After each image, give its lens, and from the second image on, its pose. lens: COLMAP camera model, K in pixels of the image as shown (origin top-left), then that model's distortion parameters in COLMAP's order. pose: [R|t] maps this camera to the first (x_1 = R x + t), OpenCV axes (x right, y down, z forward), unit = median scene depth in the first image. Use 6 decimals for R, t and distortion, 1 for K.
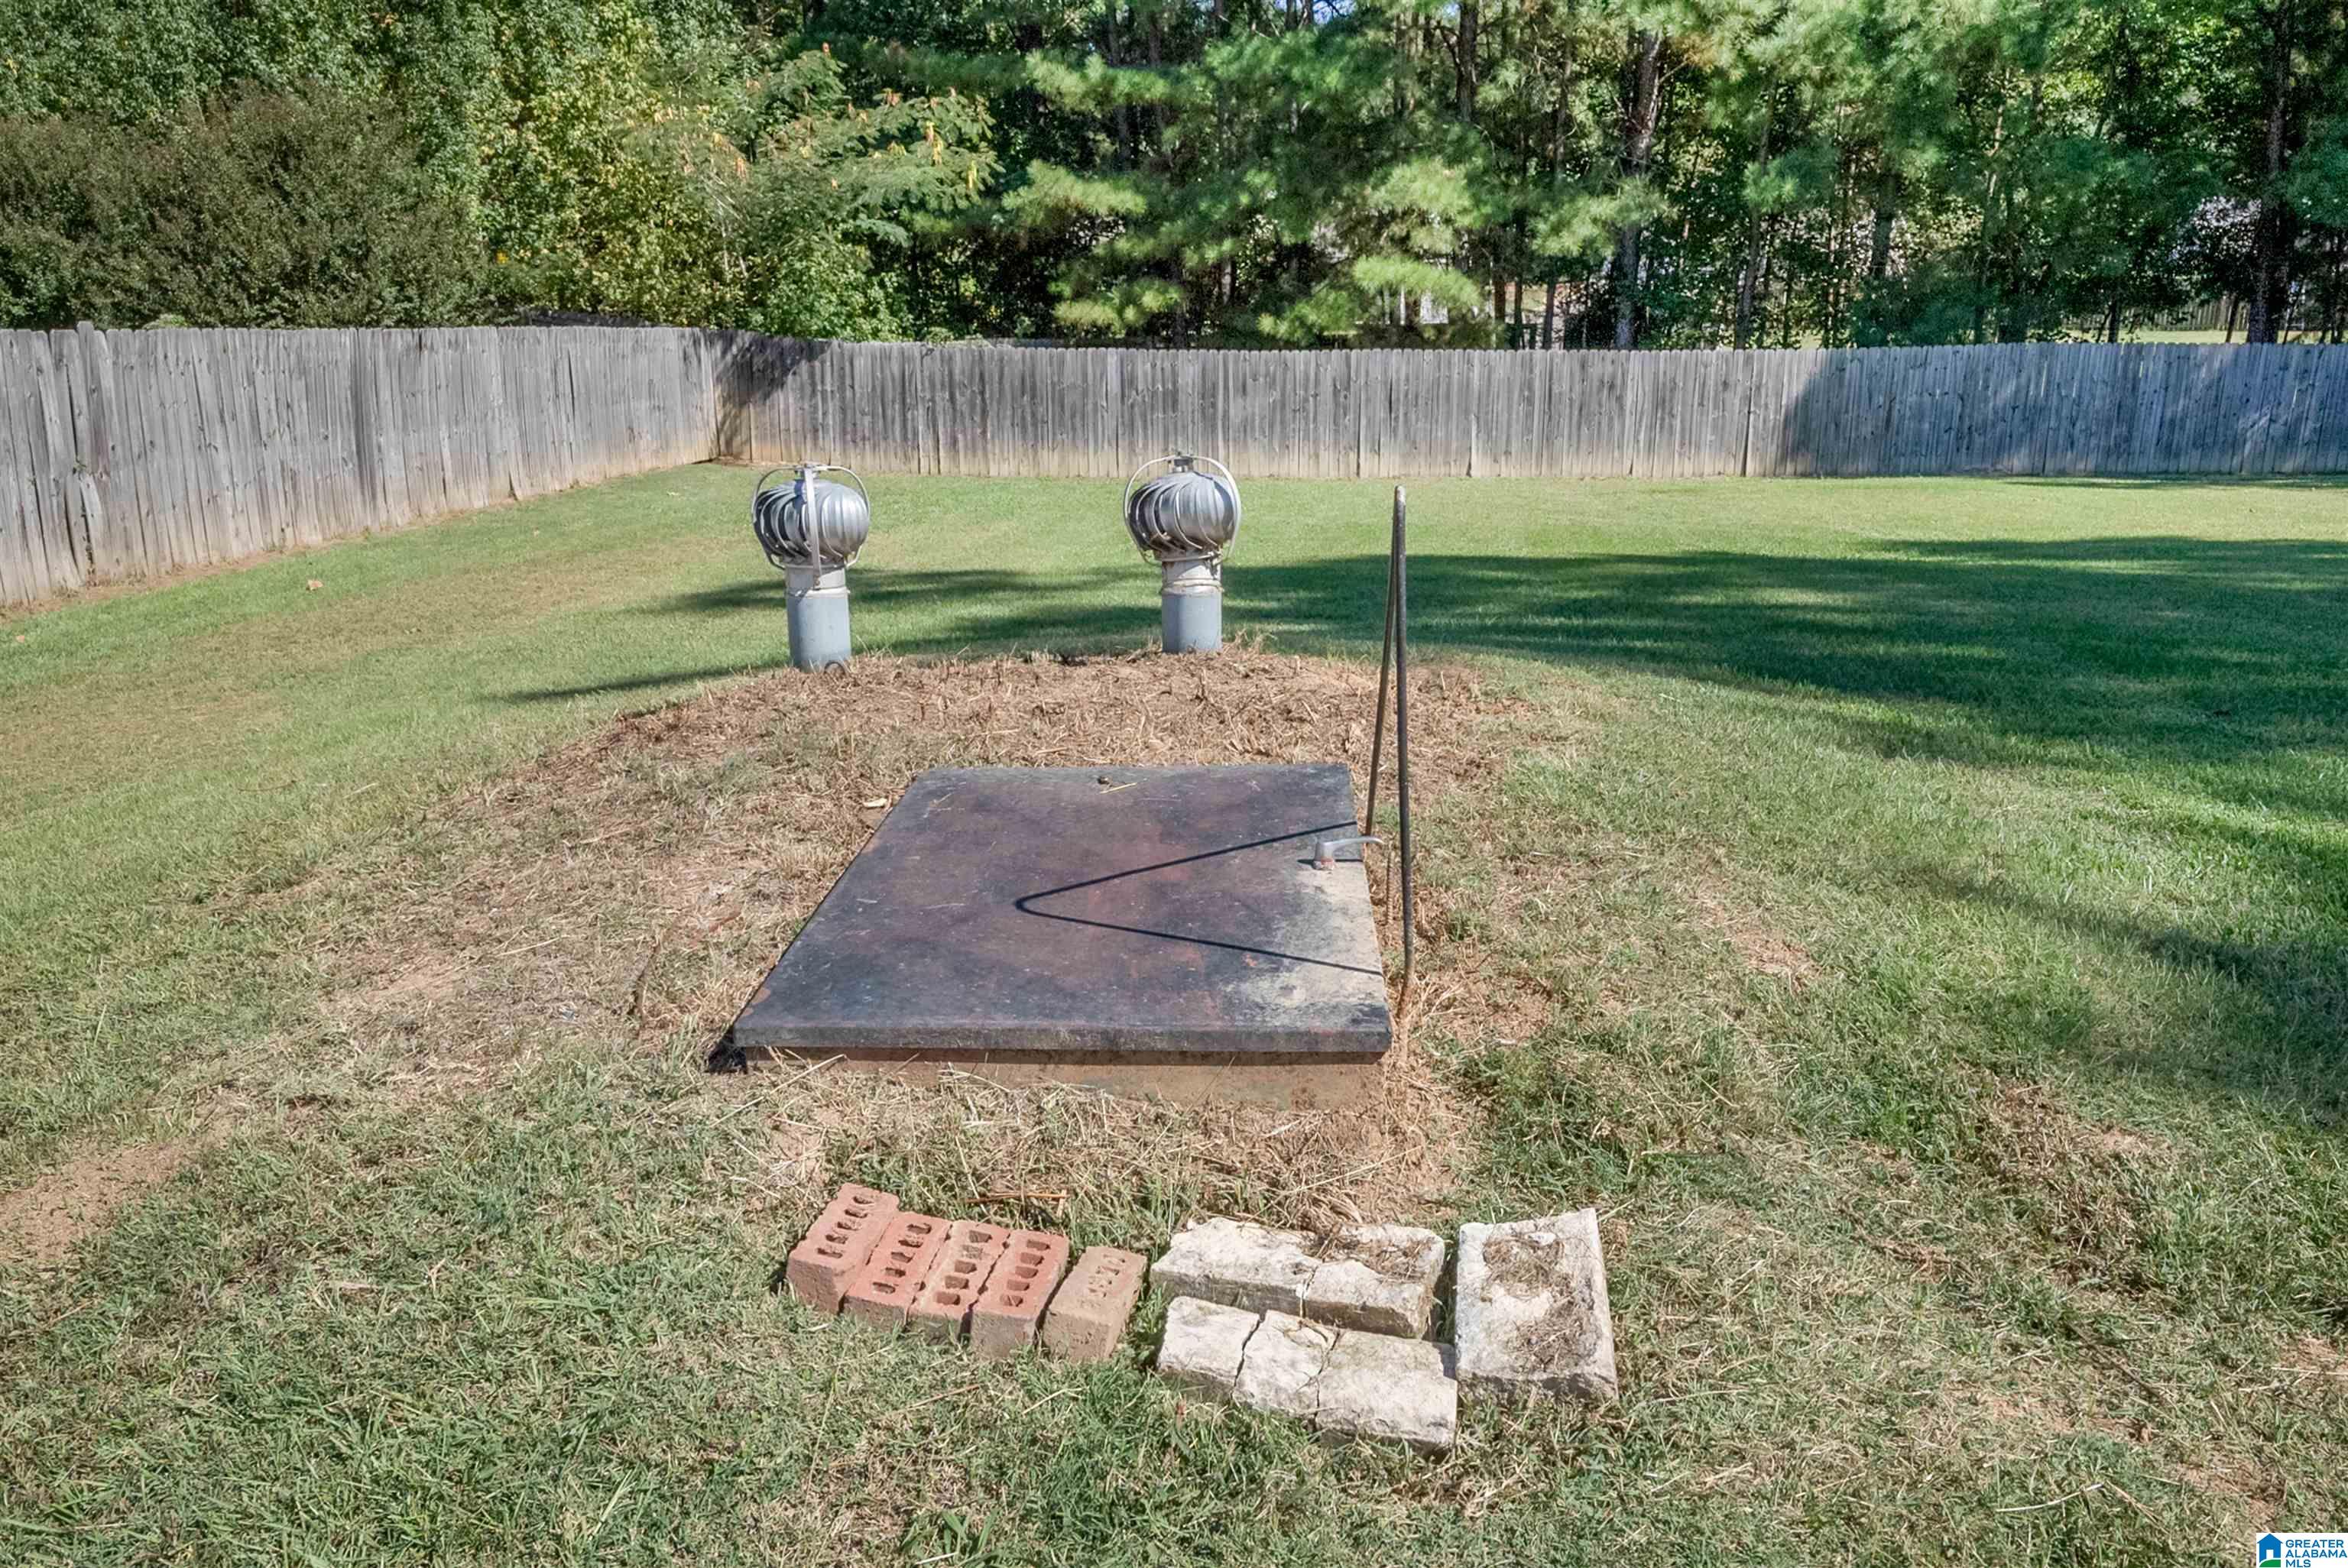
lens RADIAL K [[1684.3, 0, 1166.7], [0, 1684.3, 788.5], [0, 0, 1]] dist [0.001746, -0.000949]
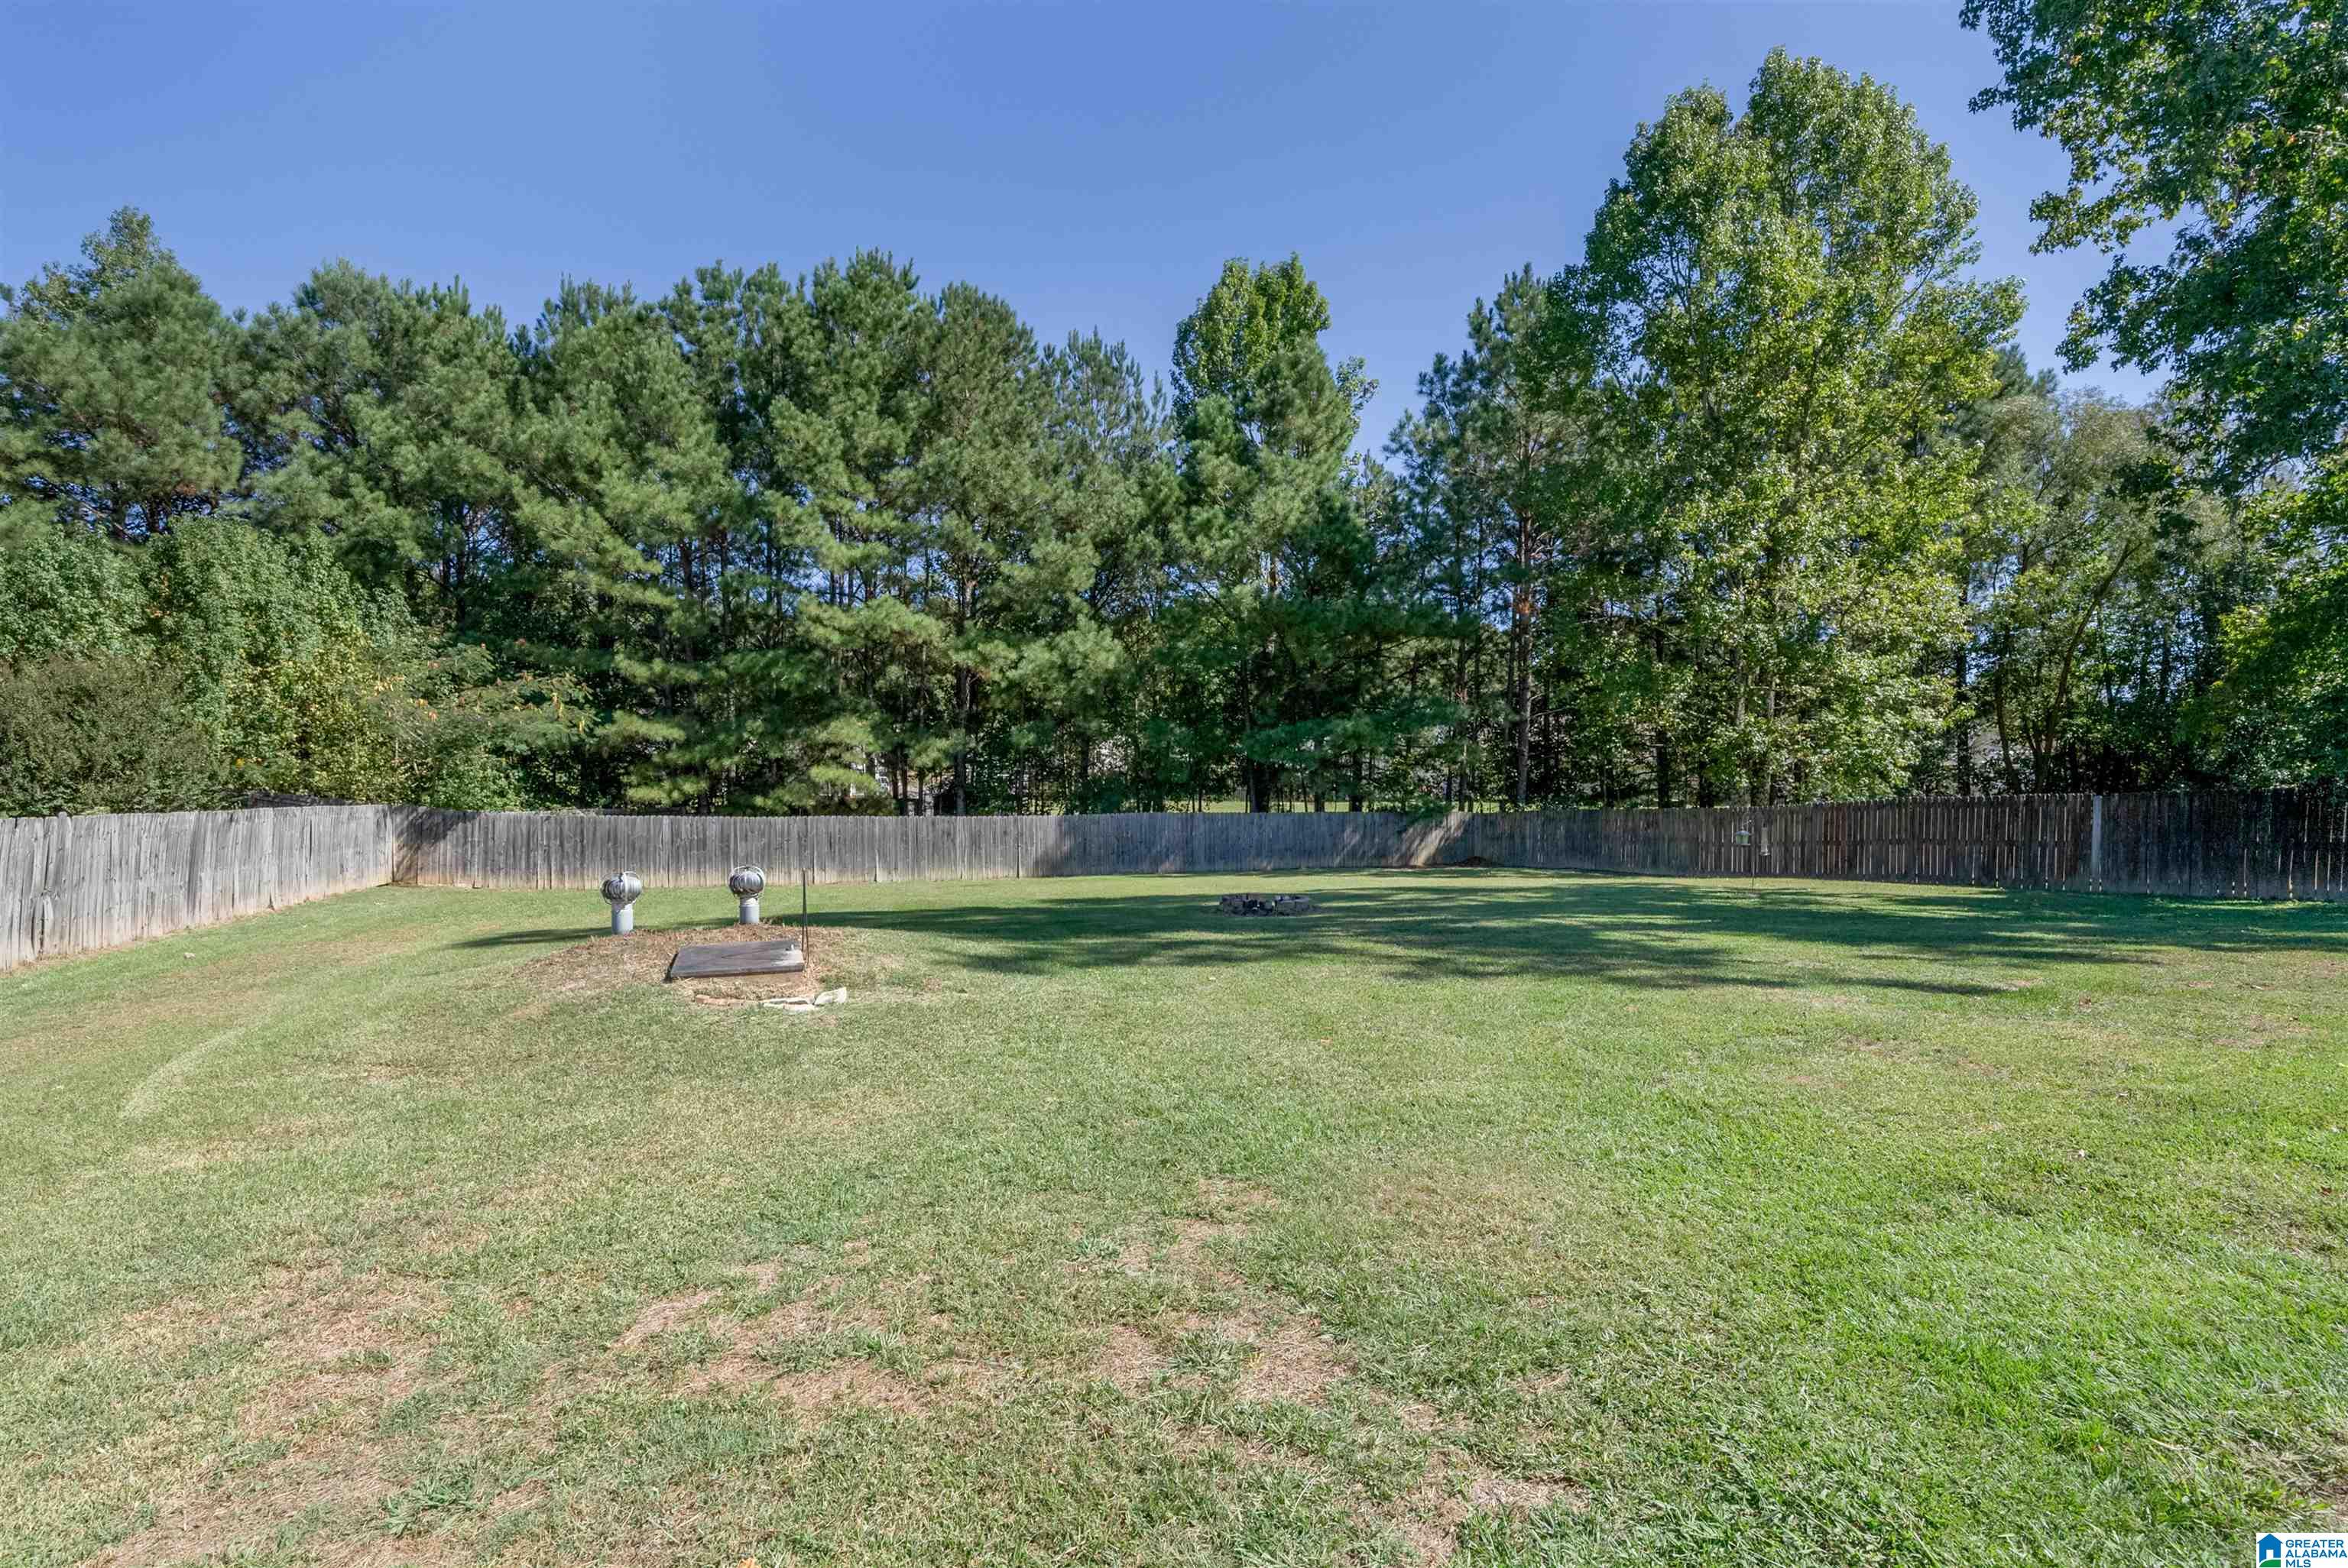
lens RADIAL K [[1104.2, 0, 1174.0], [0, 1104.2, 784.0], [0, 0, 1]] dist [0.009306, 0.000266]
pose [[0.912678, 0.008666, 0.408588, -0.020589], [0.102574, 0.962915, -0.249546, 0.050574], [-0.395598, 0.269665, 0.877942, -0.234632]]
